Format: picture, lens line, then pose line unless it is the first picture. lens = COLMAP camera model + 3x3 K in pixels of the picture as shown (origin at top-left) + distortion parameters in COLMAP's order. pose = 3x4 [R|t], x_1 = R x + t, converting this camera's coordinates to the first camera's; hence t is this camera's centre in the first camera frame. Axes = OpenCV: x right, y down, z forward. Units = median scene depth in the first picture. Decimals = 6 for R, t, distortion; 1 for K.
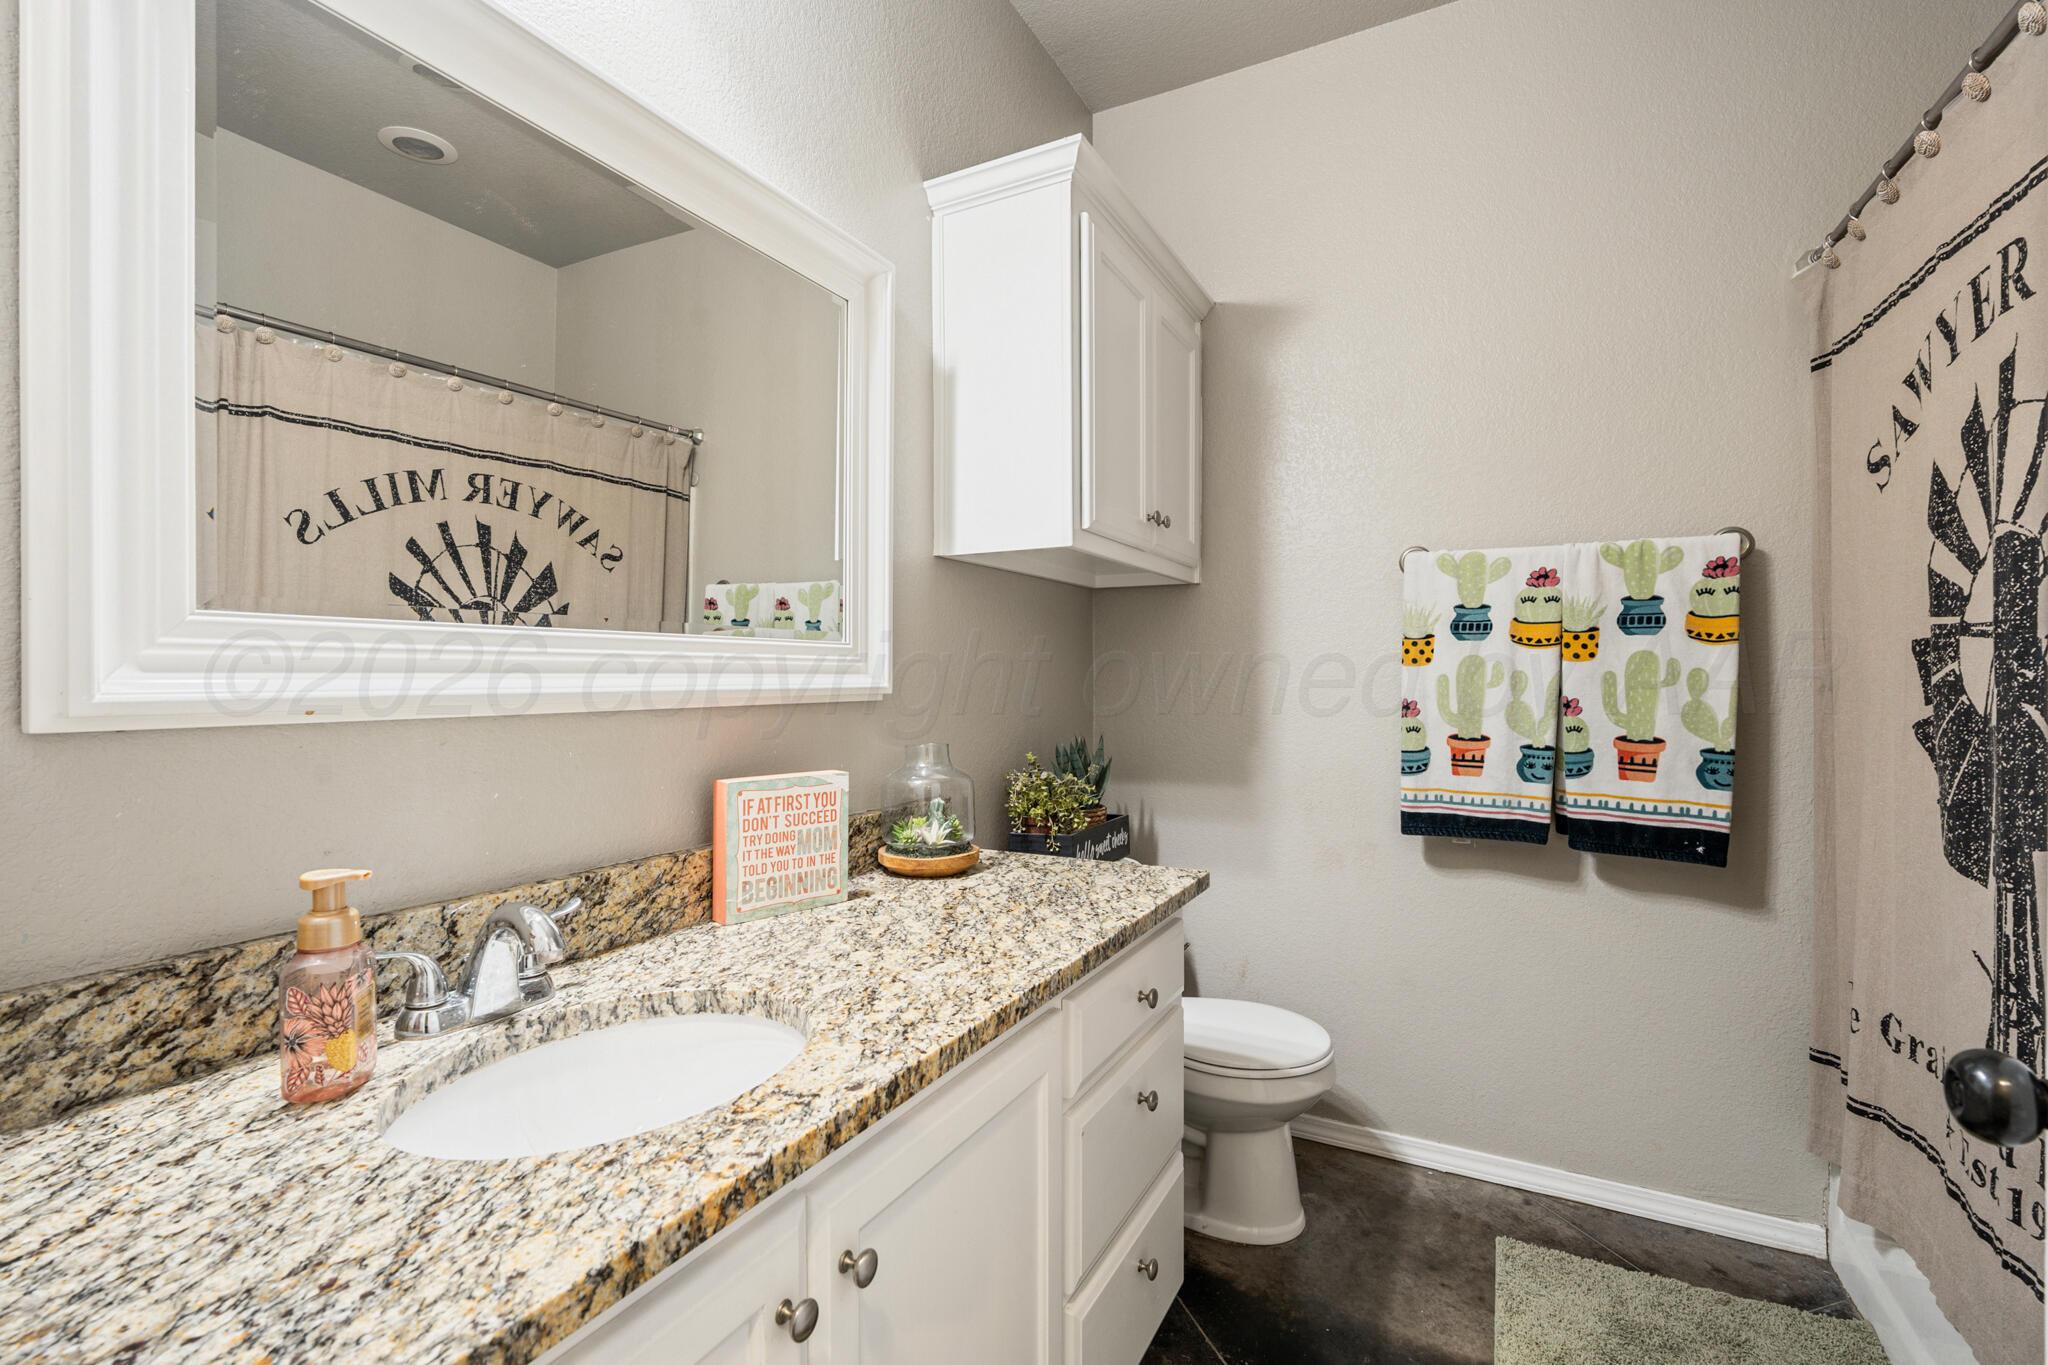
lens RADIAL K [[929.0, 0, 1026.0], [0, 929.0, 681.1], [0, 0, 1]] dist [-0.002767, -0.001164]
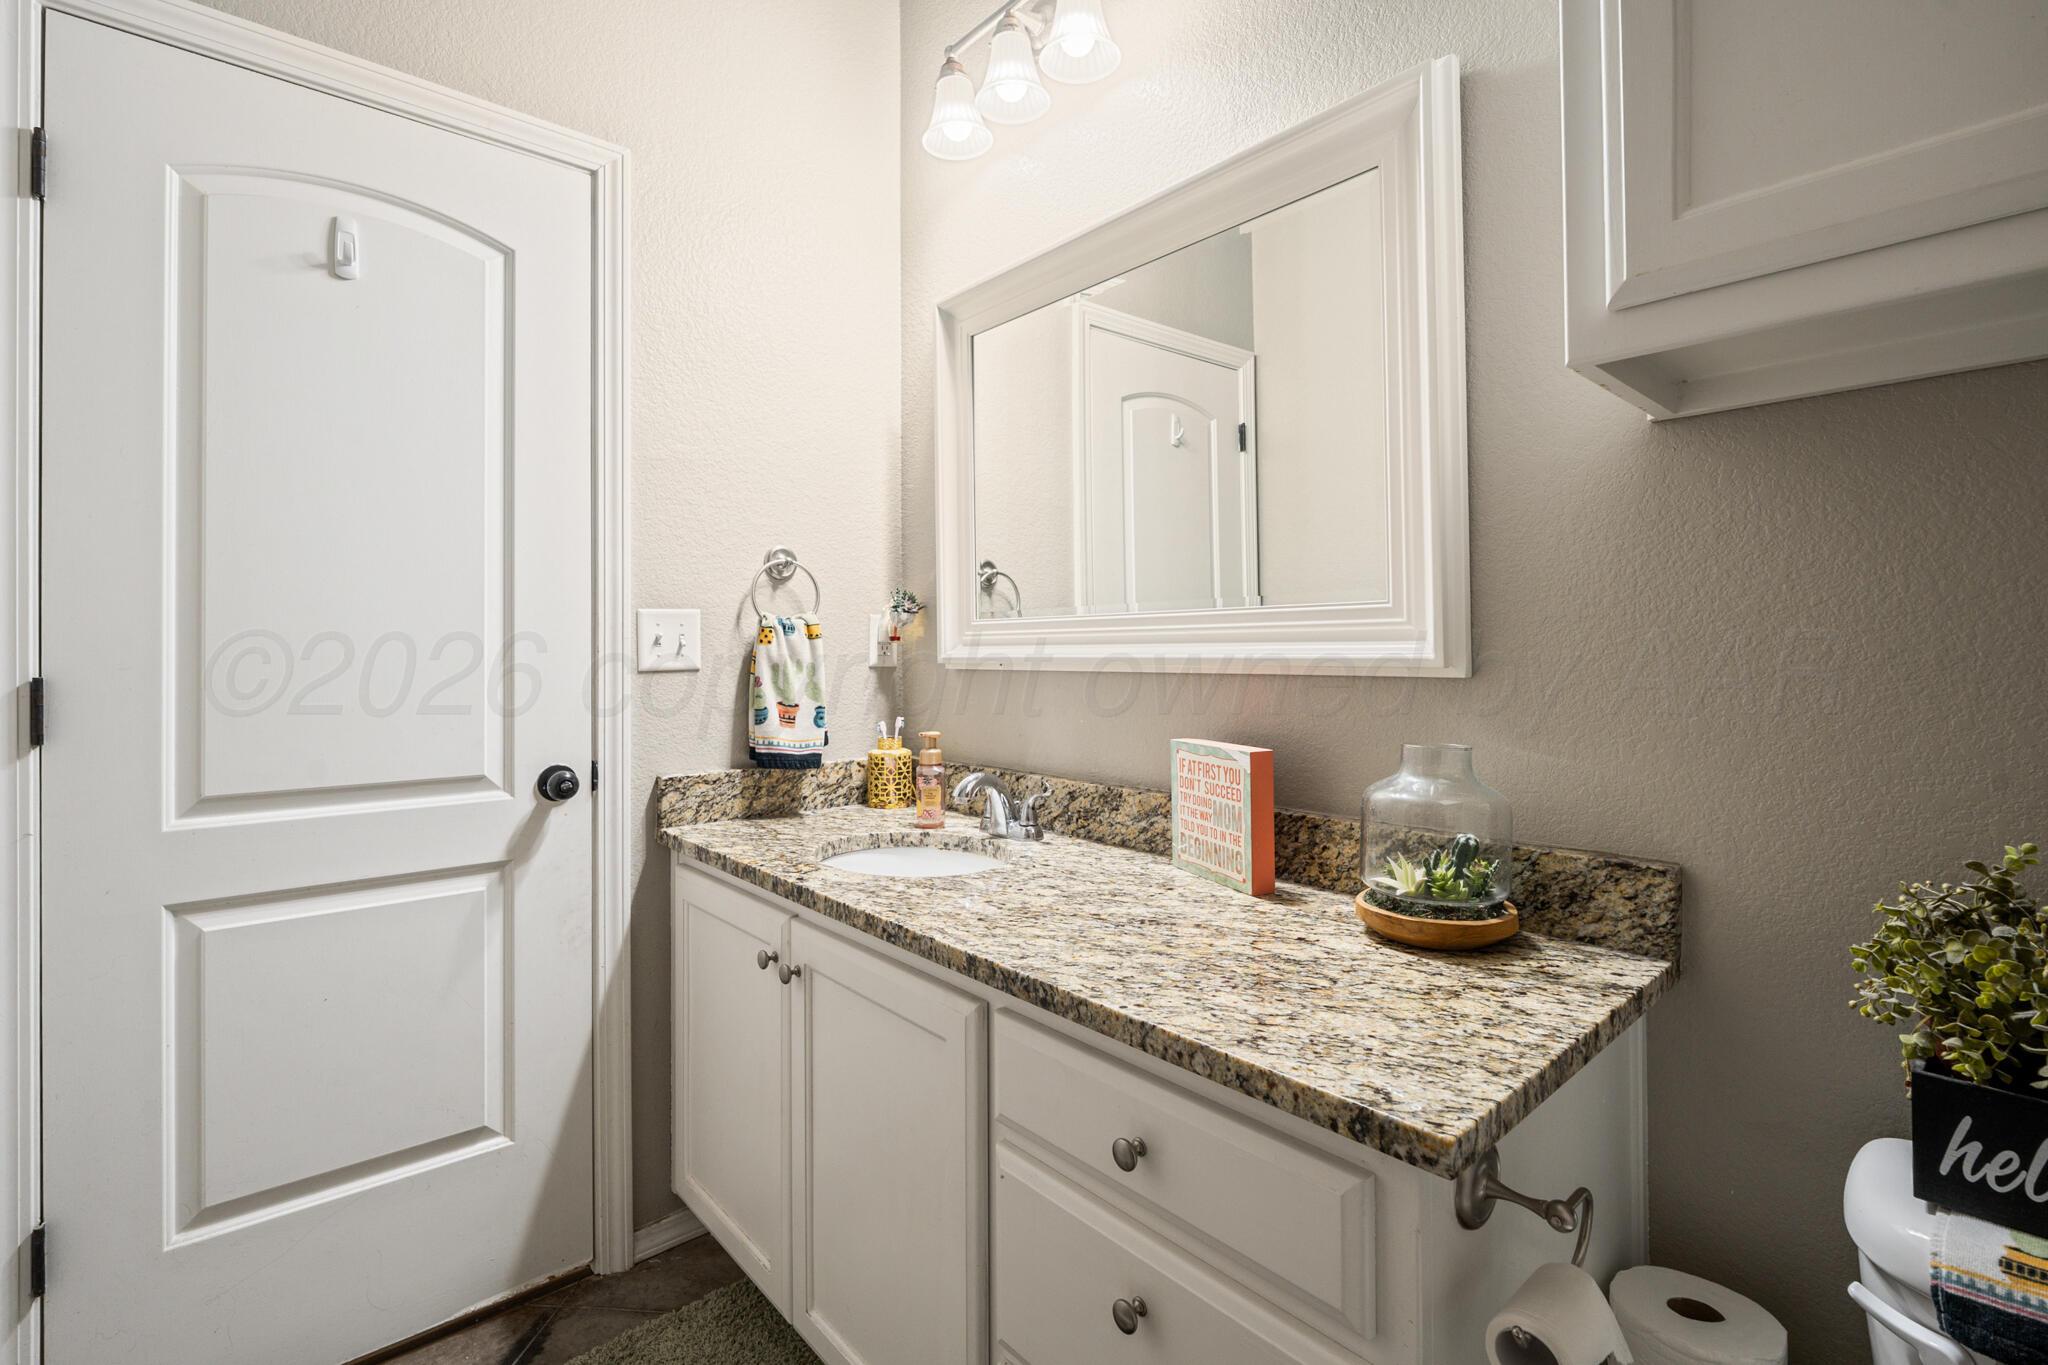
lens RADIAL K [[929.0, 0, 1024.1], [0, 929.0, 650.2], [0, 0, 1]] dist [-0.002767, -0.001164]
pose [[-0.369423, 0.000460, -0.929261, 0.826076], [0.001430, 0.999999, -0.000073, 0.000639], [0.929260, -0.001355, -0.369424, 1.297876]]
